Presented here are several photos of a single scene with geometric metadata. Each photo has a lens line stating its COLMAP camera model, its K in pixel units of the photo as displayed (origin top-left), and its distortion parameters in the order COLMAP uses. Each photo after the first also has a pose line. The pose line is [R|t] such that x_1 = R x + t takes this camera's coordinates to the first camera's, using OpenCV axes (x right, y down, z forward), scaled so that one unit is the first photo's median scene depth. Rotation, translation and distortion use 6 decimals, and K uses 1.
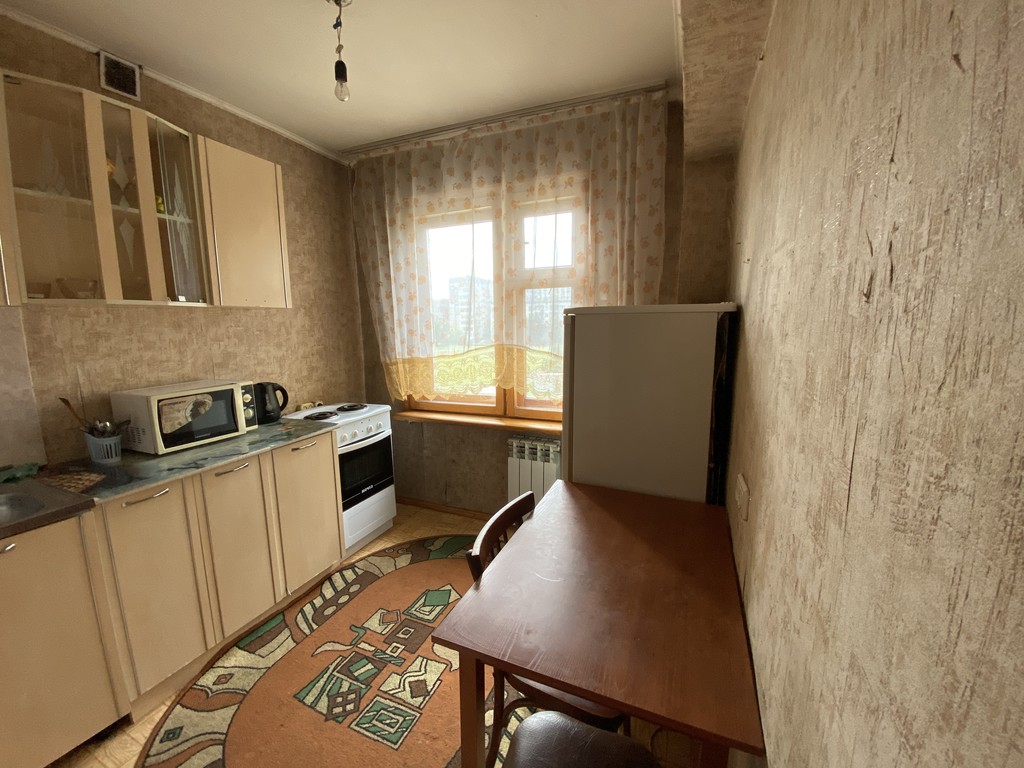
lens RADIAL K [[413.2, 0, 510.6], [0, 413.2, 381.5], [0, 0, 1]] dist [0.020032, -0.018917]
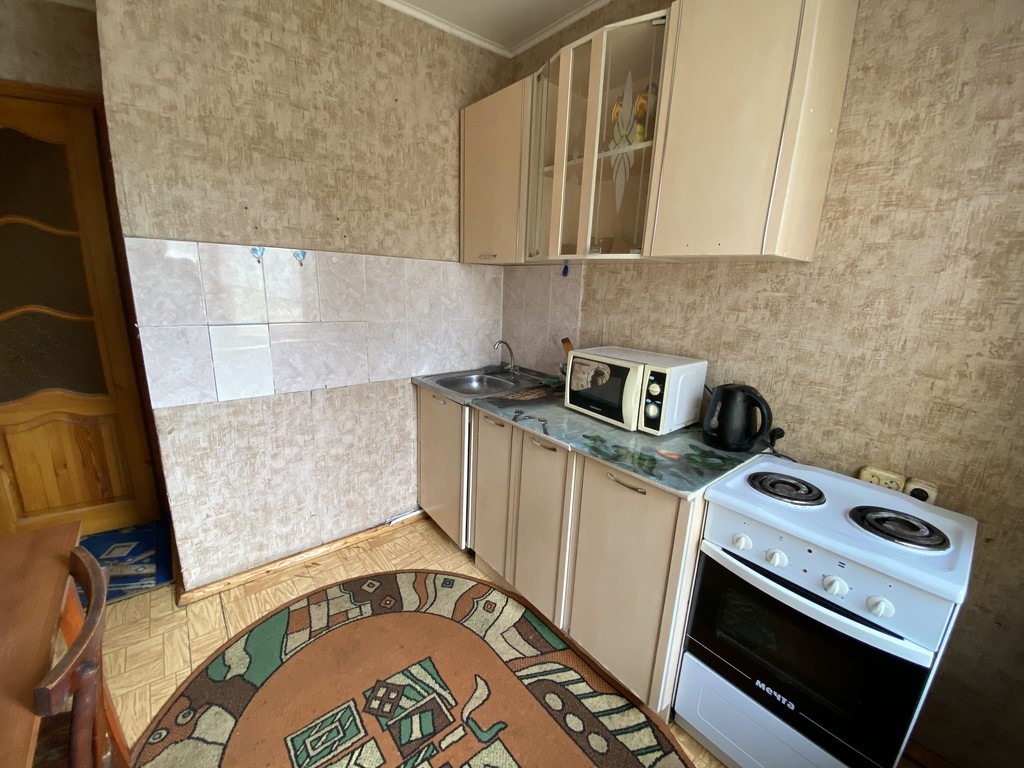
lens RADIAL K [[413.2, 0, 510.6], [0, 413.2, 381.5], [0, 0, 1]] dist [0.020032, -0.018917]
pose [[-0.456253, 0.204119, -0.866123, 0.102966], [-0.161922, 0.938042, 0.306364, -0.173795], [0.874994, 0.280024, -0.394933, 1.234475]]
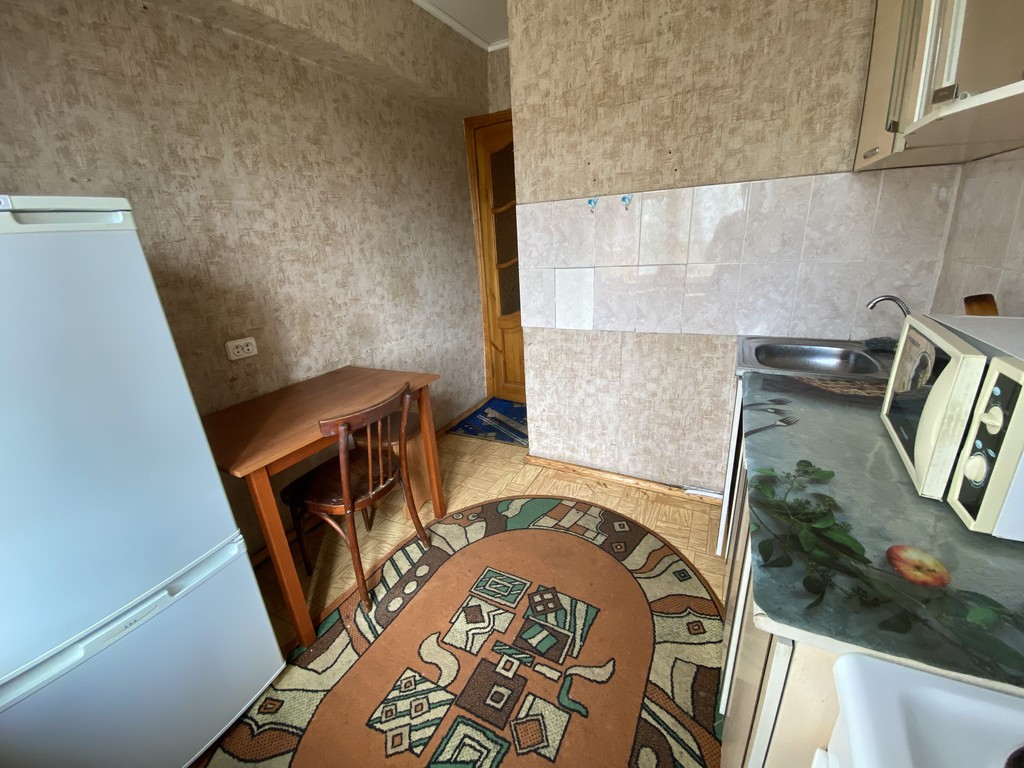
lens RADIAL K [[408.7, 0, 513.5], [0, 408.7, 381.6], [0, 0, 1]] dist [0.027683, -0.029235]
pose [[-0.995045, 0.044450, 0.088934, -0.386127], [0.080265, 0.887019, 0.454704, -0.157094], [-0.058674, 0.459589, -0.886191, 1.456634]]
